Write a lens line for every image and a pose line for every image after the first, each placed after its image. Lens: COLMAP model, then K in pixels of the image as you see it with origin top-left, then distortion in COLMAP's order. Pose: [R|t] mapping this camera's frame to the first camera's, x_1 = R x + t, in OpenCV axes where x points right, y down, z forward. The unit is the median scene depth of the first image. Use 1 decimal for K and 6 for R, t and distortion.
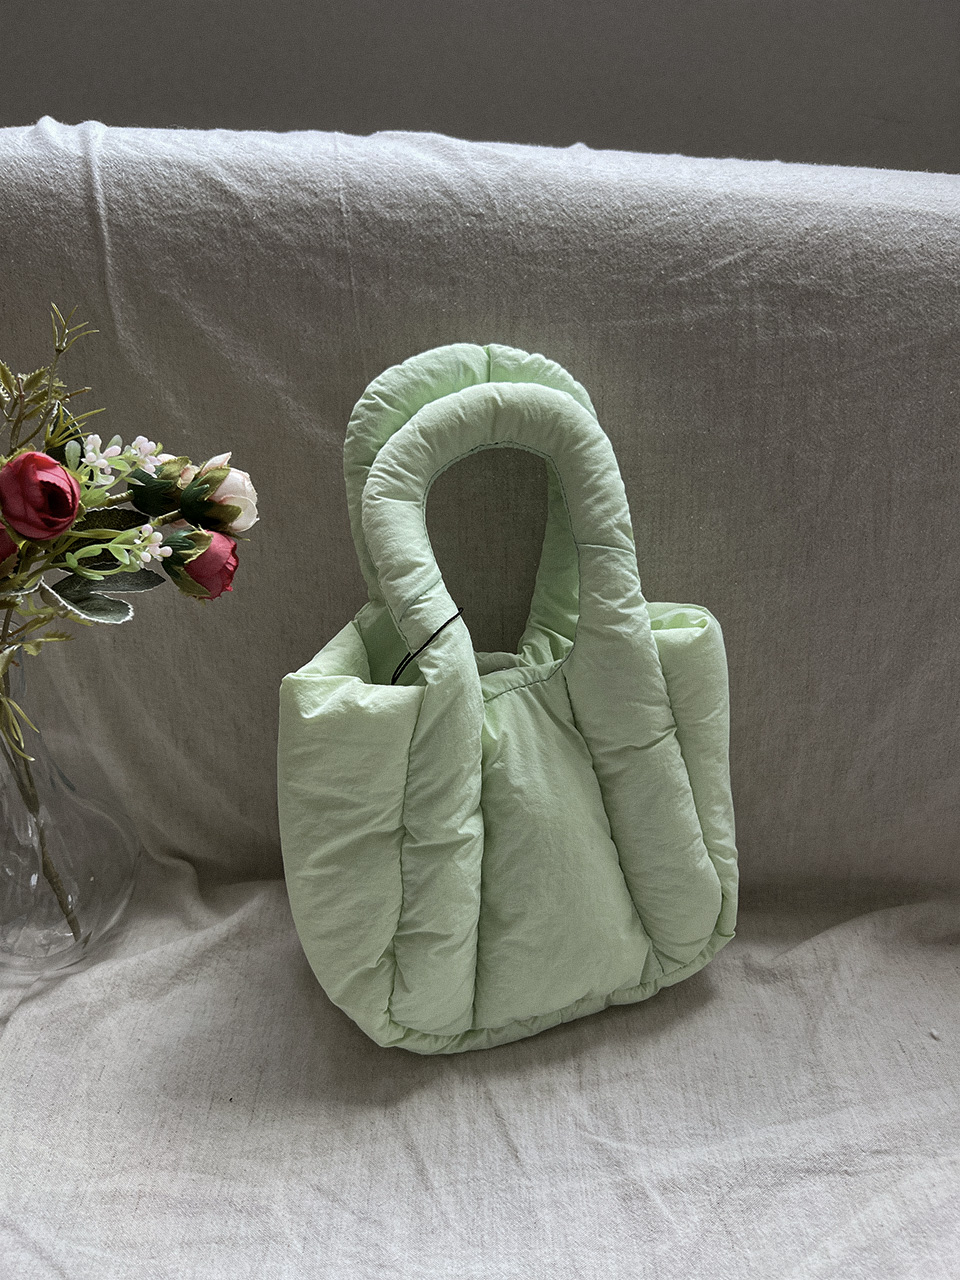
lens RADIAL K [[961.6, 0, 498.1], [0, 961.6, 651.8], [0, 0, 1]] dist [-0.006852, -0.008899]
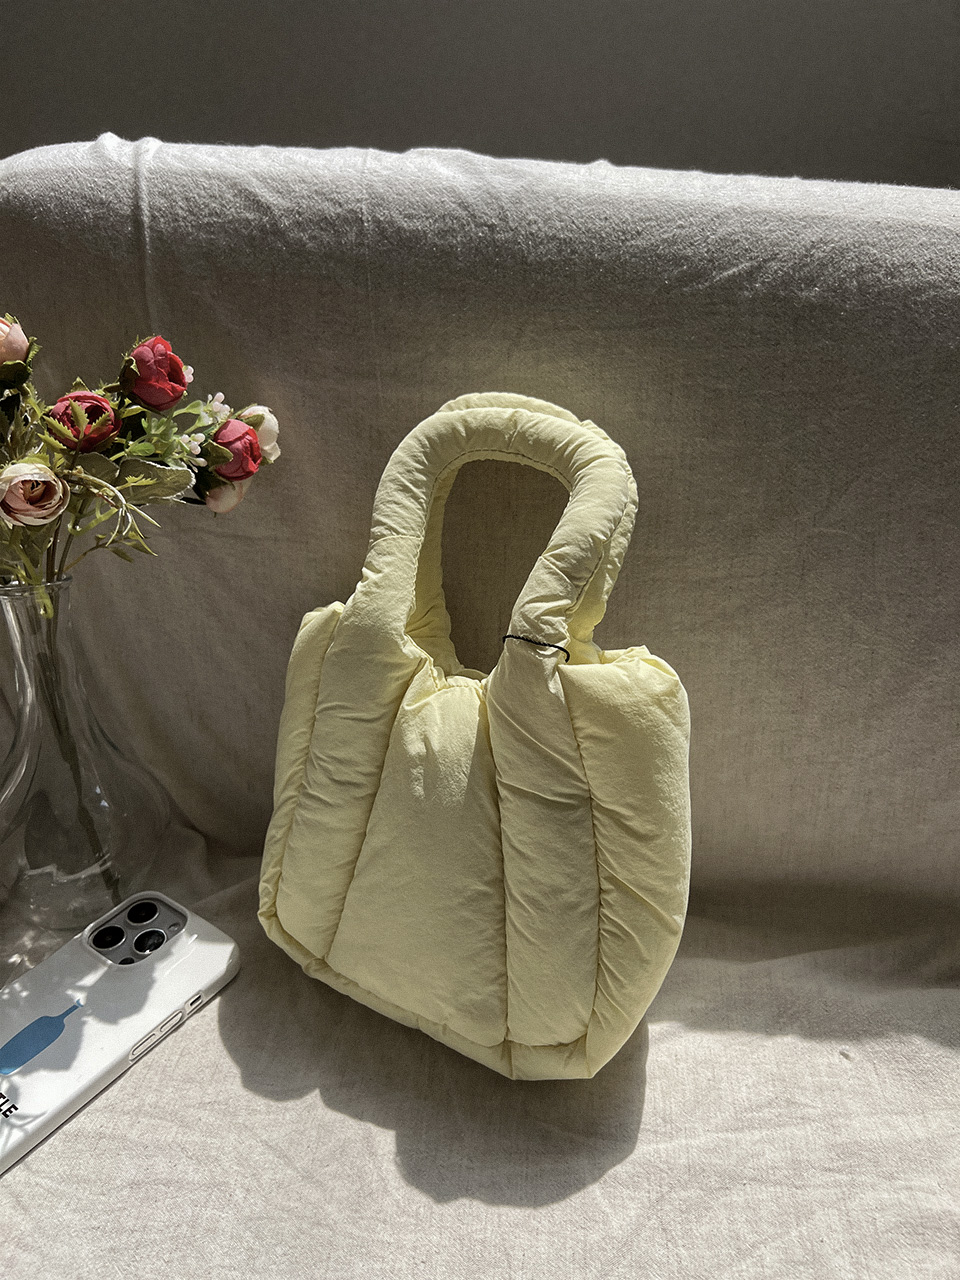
lens RADIAL K [[961.6, 0, 506.5], [0, 961.6, 649.1], [0, 0, 1]] dist [-0.006852, -0.008899]
pose [[0.993947, 0.052611, -0.096442, 0.121051], [-0.055400, 0.998113, -0.026471, 0.031674], [0.094868, 0.031653, 0.994987, -0.022659]]
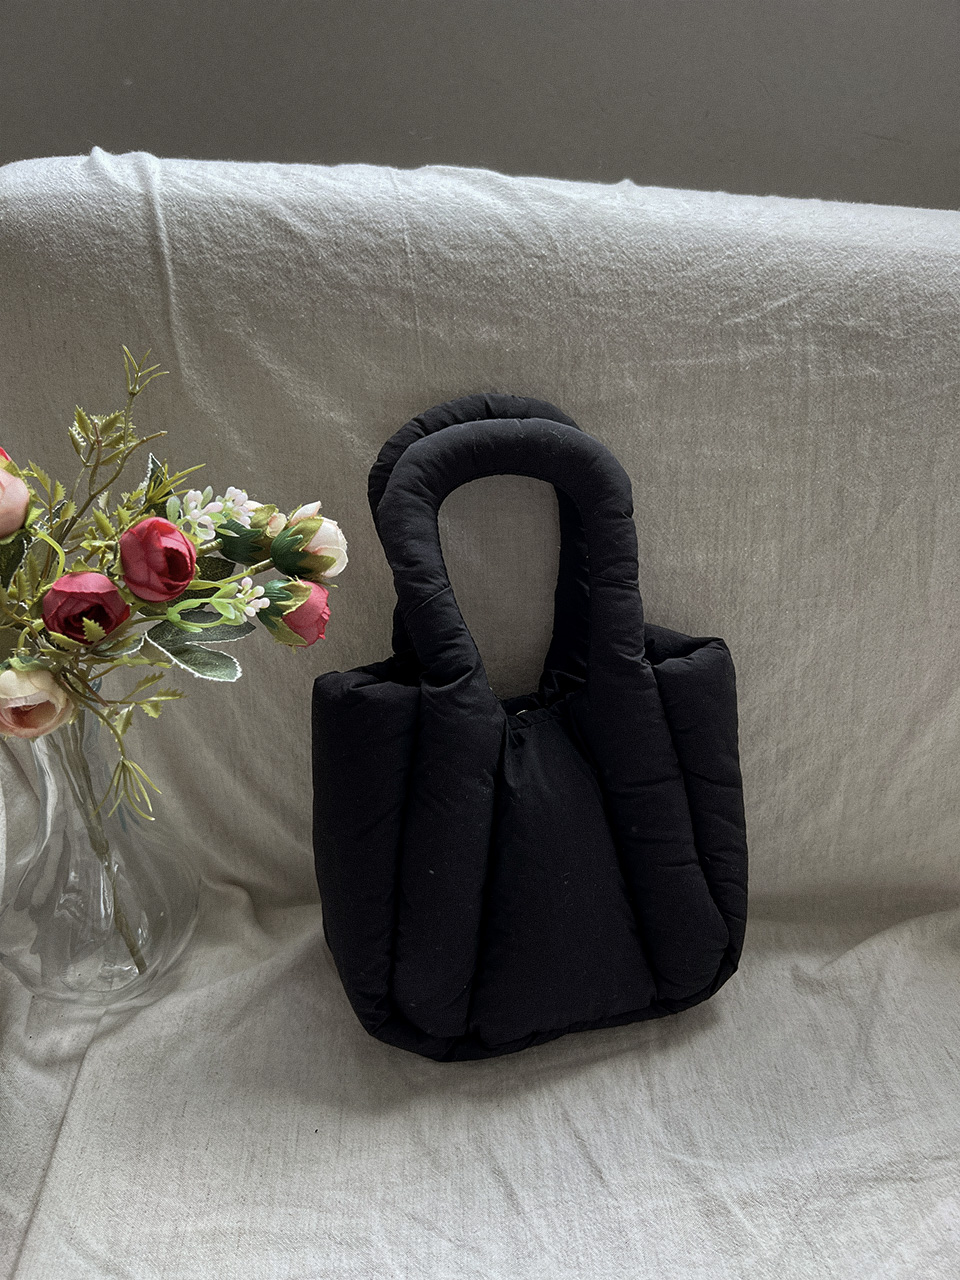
lens RADIAL K [[961.6, 0, 498.6], [0, 961.6, 638.4], [0, 0, 1]] dist [-0.006852, -0.008899]
pose [[0.998739, -0.012337, 0.048663, -0.119659], [0.011862, 0.999879, 0.010048, -0.059995], [-0.048781, -0.009458, 0.998765, -0.020633]]
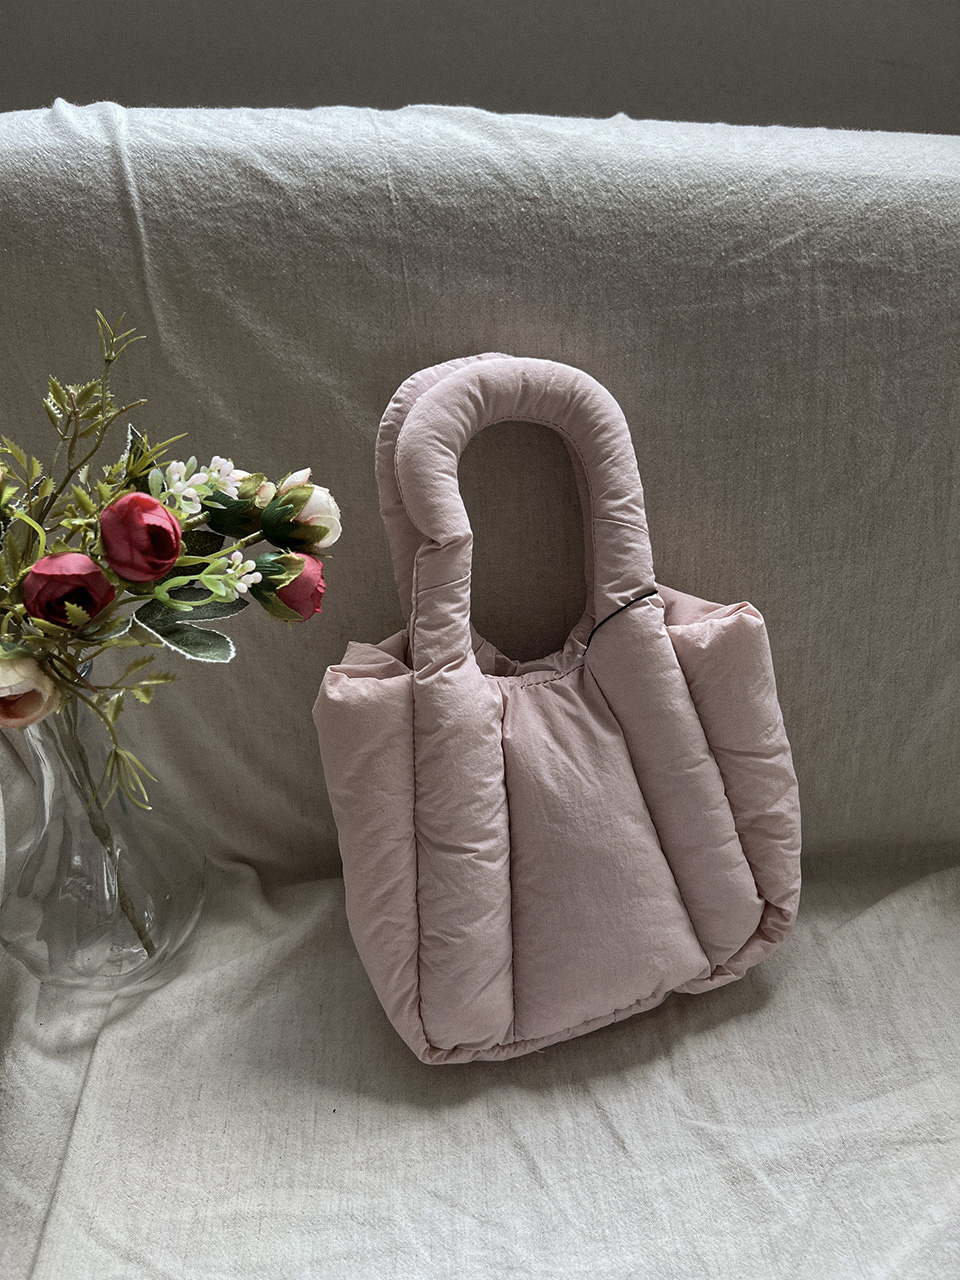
lens RADIAL K [[961.6, 0, 496.2], [0, 961.6, 642.5], [0, 0, 1]] dist [-0.006852, -0.008899]
pose [[0.997855, -0.048041, 0.044472, -0.121272], [0.045400, 0.997248, 0.058612, -0.068802], [-0.047166, -0.056467, 0.997290, 0.015169]]
